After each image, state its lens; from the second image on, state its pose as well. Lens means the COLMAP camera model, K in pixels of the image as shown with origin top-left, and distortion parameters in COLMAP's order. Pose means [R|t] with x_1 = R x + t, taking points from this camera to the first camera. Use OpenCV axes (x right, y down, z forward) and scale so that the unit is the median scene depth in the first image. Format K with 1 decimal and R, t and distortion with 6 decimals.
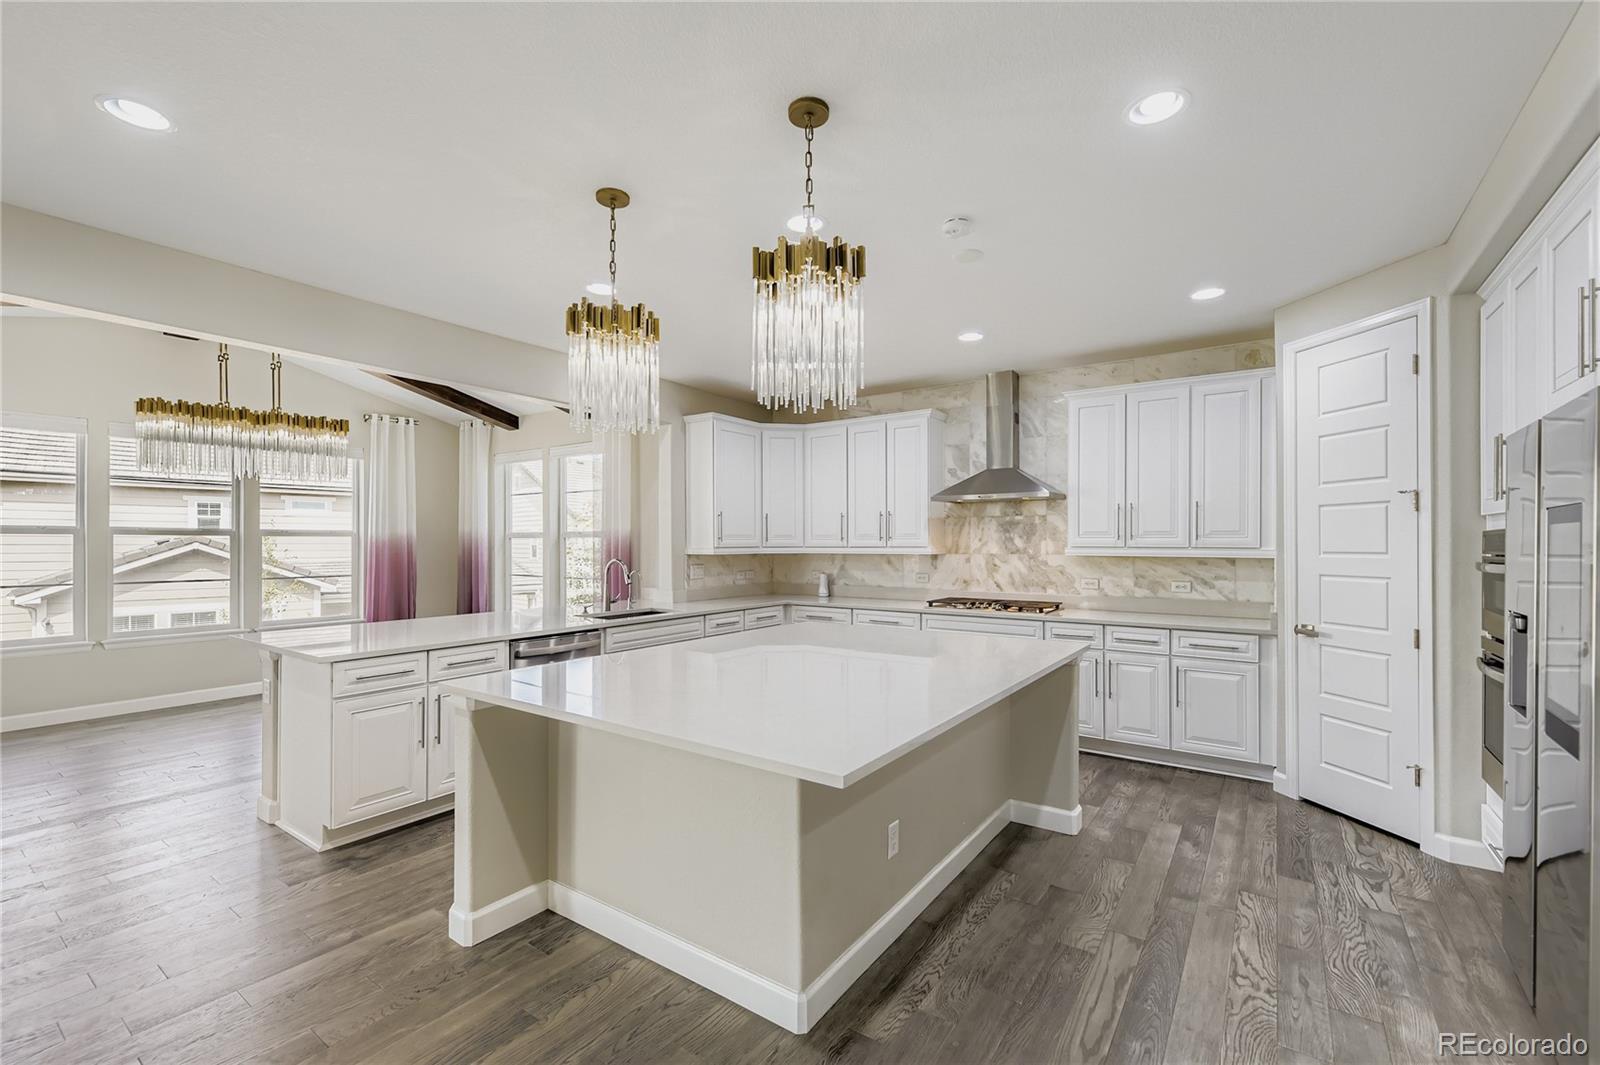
lens RADIAL K [[680.3, 0, 792.0], [0, 680.3, 535.8], [0, 0, 1]] dist [0.001628, -0.000119]
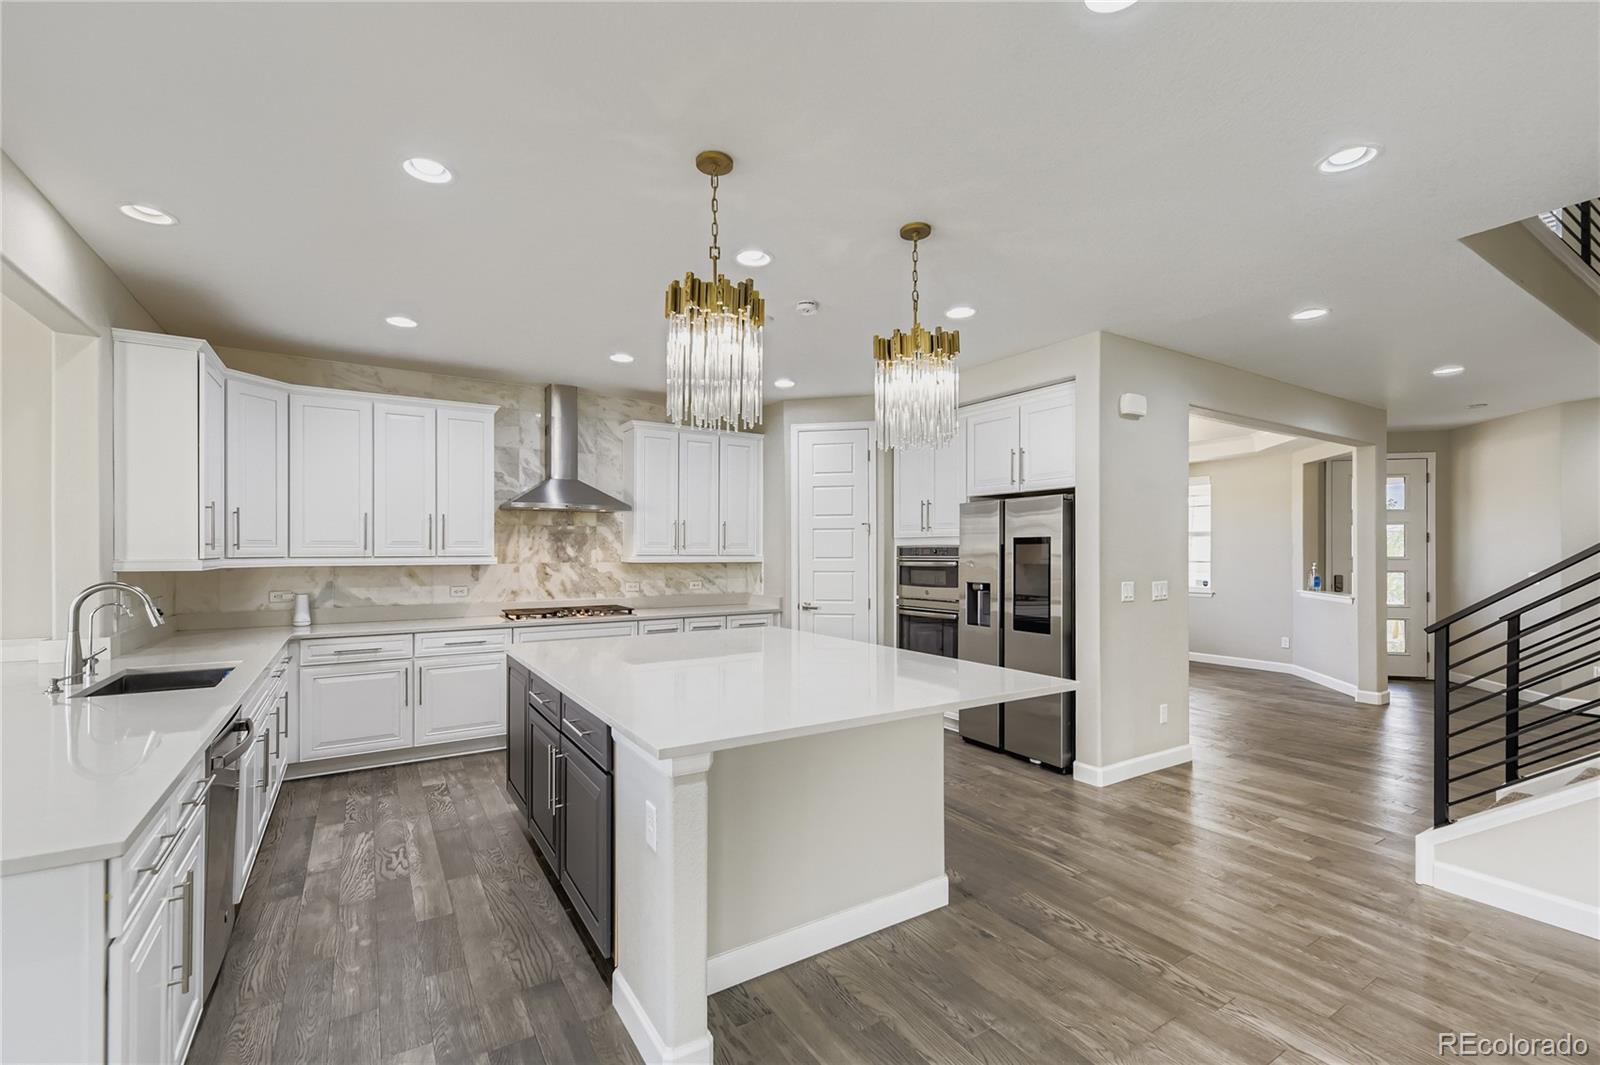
lens RADIAL K [[680.3, 0, 805.1], [0, 680.3, 552.7], [0, 0, 1]] dist [0.001628, -0.000119]
pose [[0.378213, -0.001295, 0.925718, -0.513099], [-0.010560, 0.999928, 0.005713, 0.001959], [-0.925659, -0.011936, 0.378172, 0.276205]]
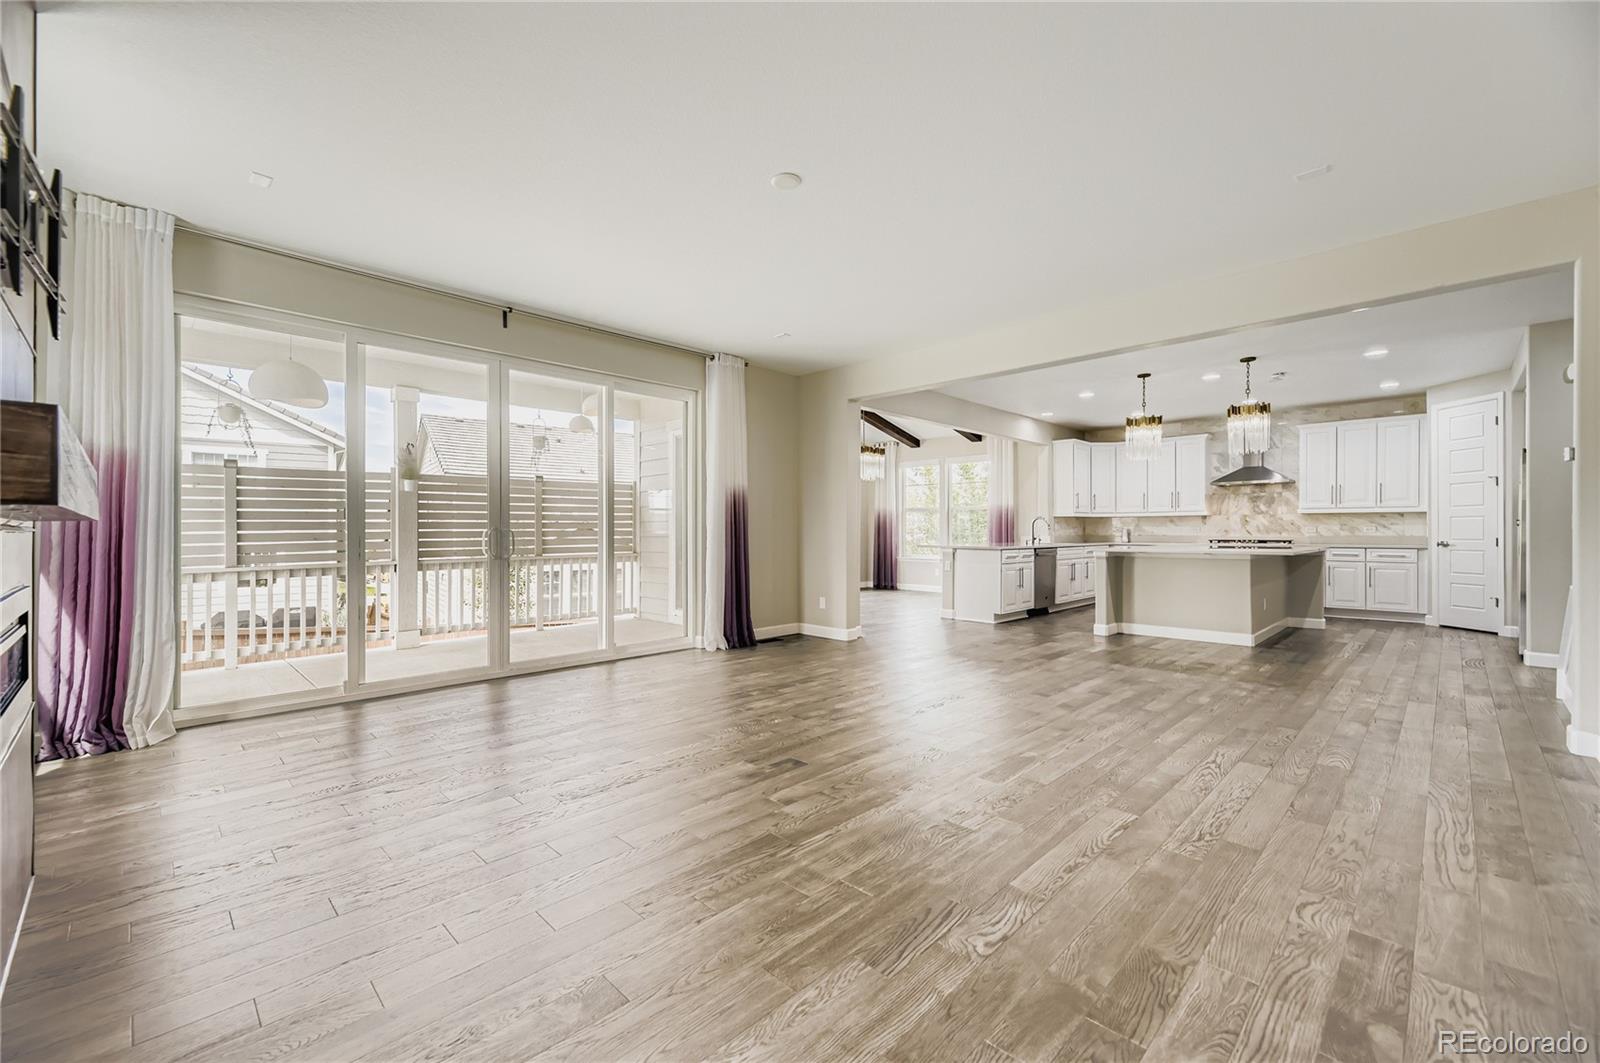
lens RADIAL K [[648.0, 0, 794.1], [0, 648.0, 527.0], [0, 0, 1]] dist [0.014552, -0.000784]
pose [[0.984839, -0.002551, -0.173451, -0.598518], [0.003700, 0.999973, 0.006301, 0.046034], [0.173430, -0.006848, 0.984822, -0.928402]]
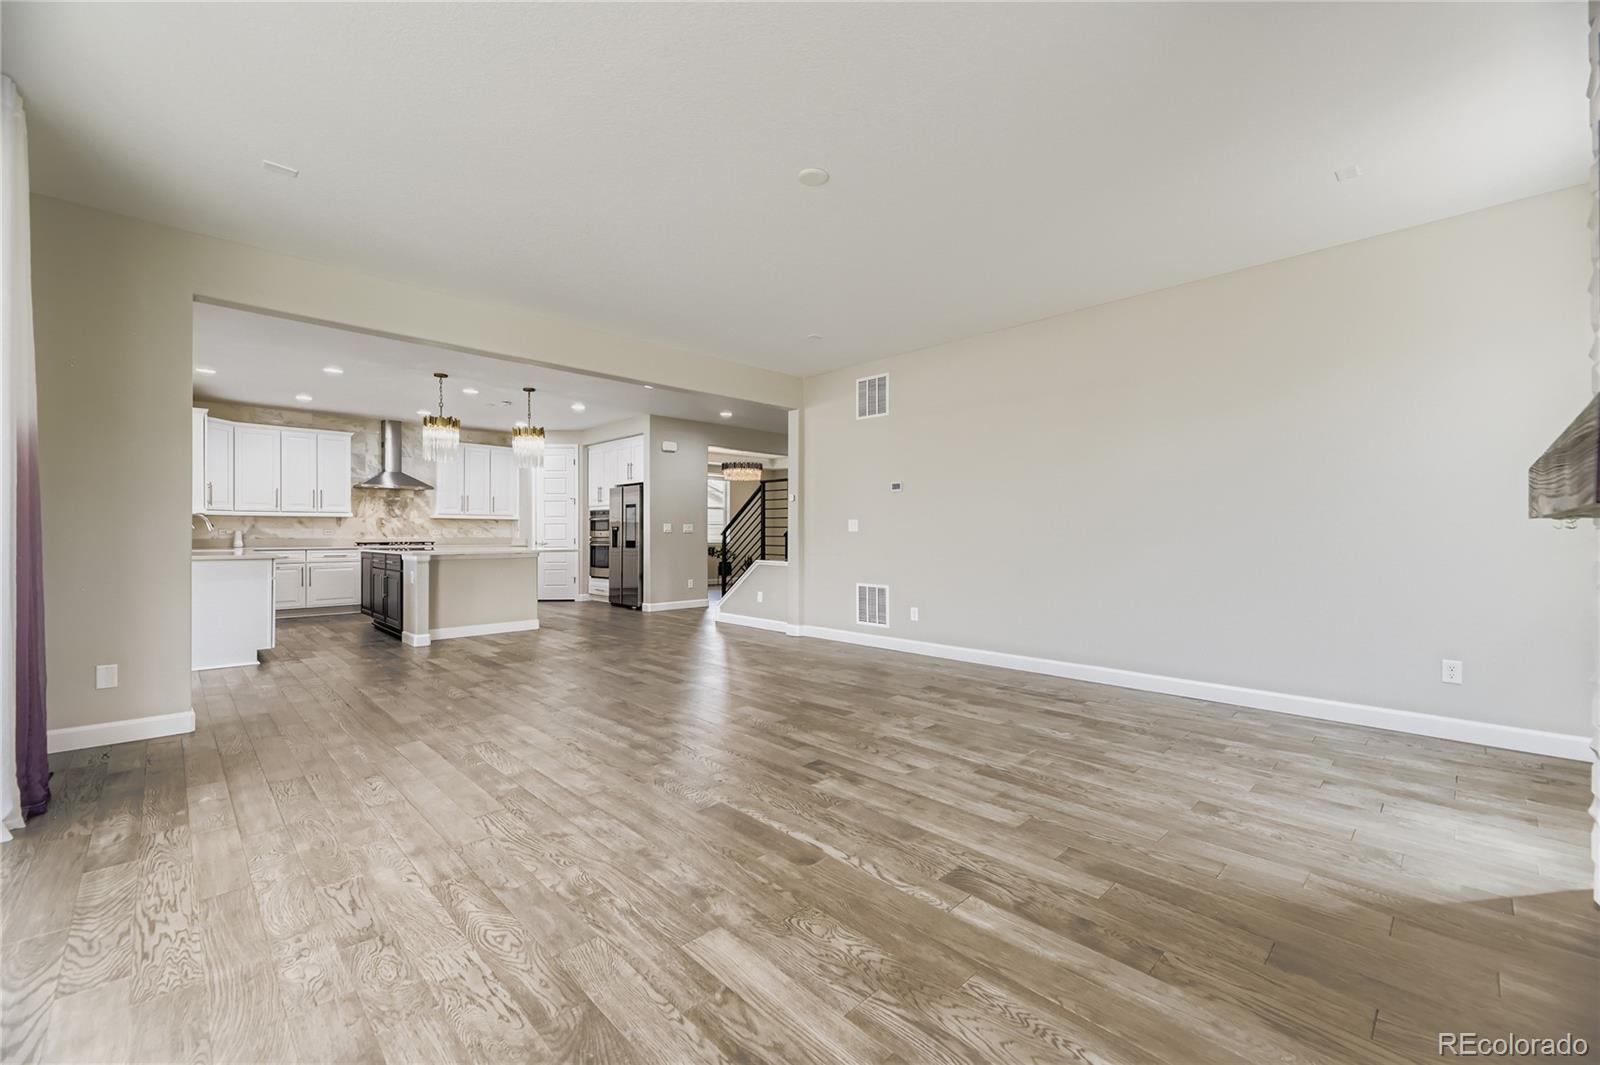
lens RADIAL K [[648.0, 0, 800.7], [0, 648.0, 533.8], [0, 0, 1]] dist [0.014552, -0.000784]
pose [[0.186346, 0.000166, 0.982484, -1.267835], [-0.012629, 0.999918, 0.002227, 0.054595], [-0.982403, -0.012823, 0.186333, -0.449895]]
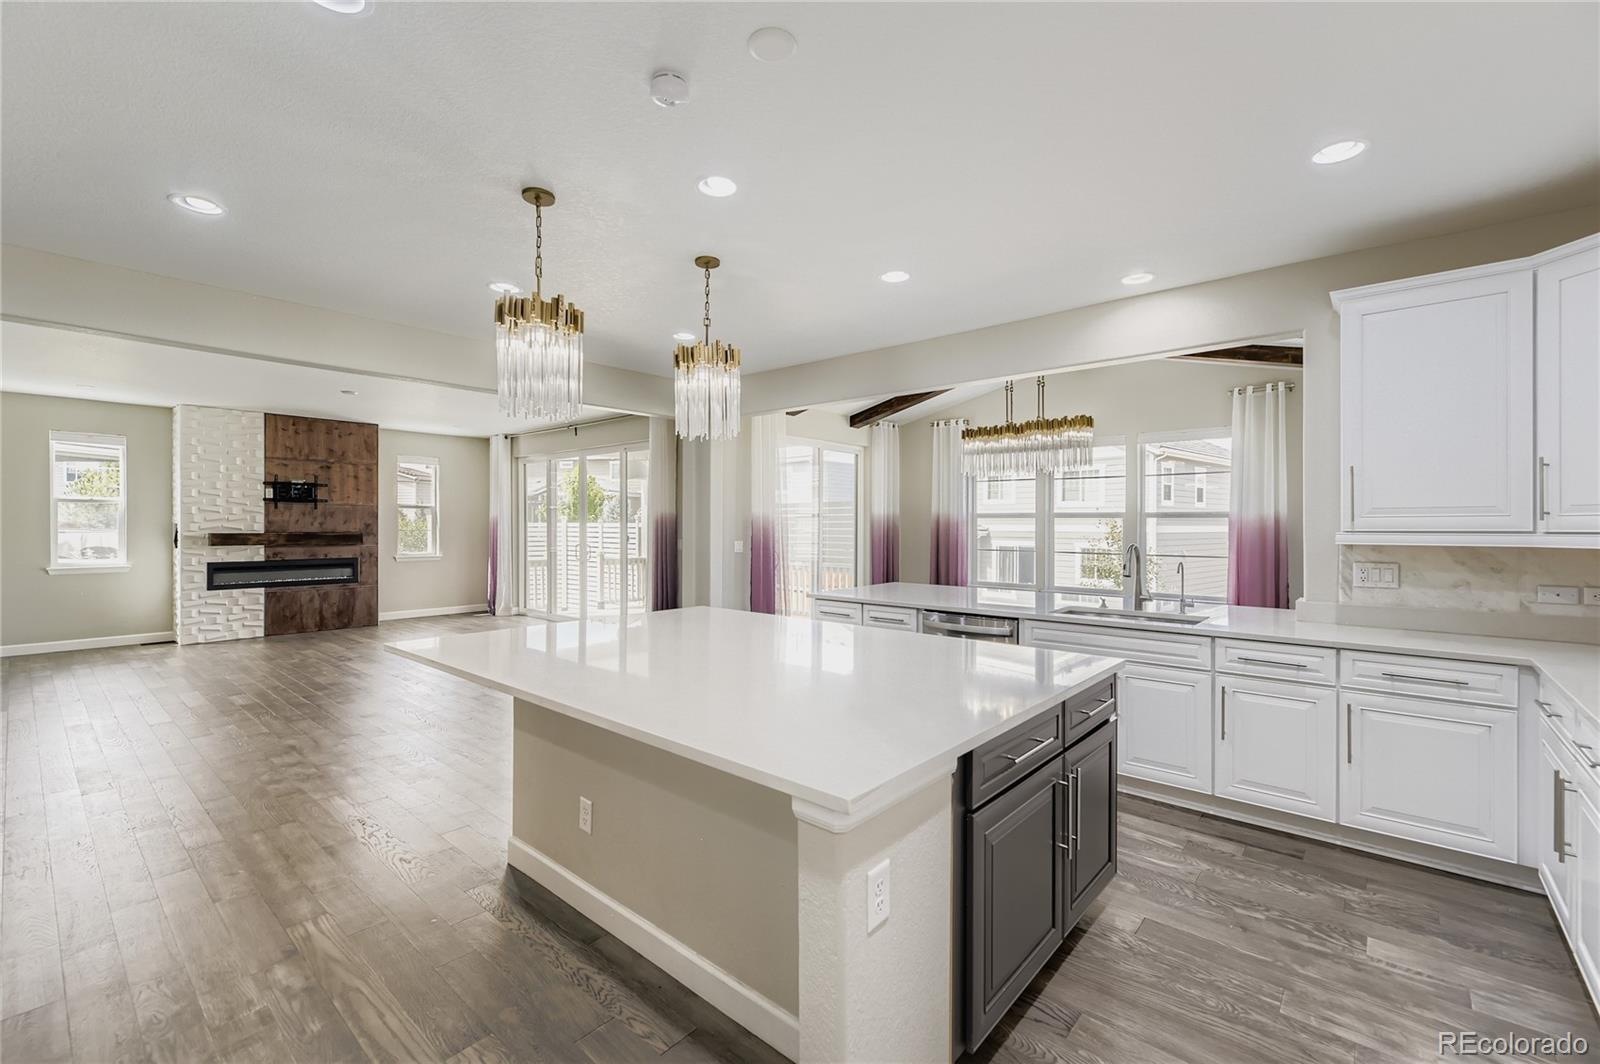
lens RADIAL K [[680.3, 0, 814.4], [0, 680.3, 525.5], [0, 0, 1]] dist [0.001628, -0.000119]
pose [[-0.084704, 0.005368, -0.996392, 0.517487], [0.009585, 0.999944, 0.004573, 0.004430], [0.996360, -0.009163, -0.084750, 0.655530]]
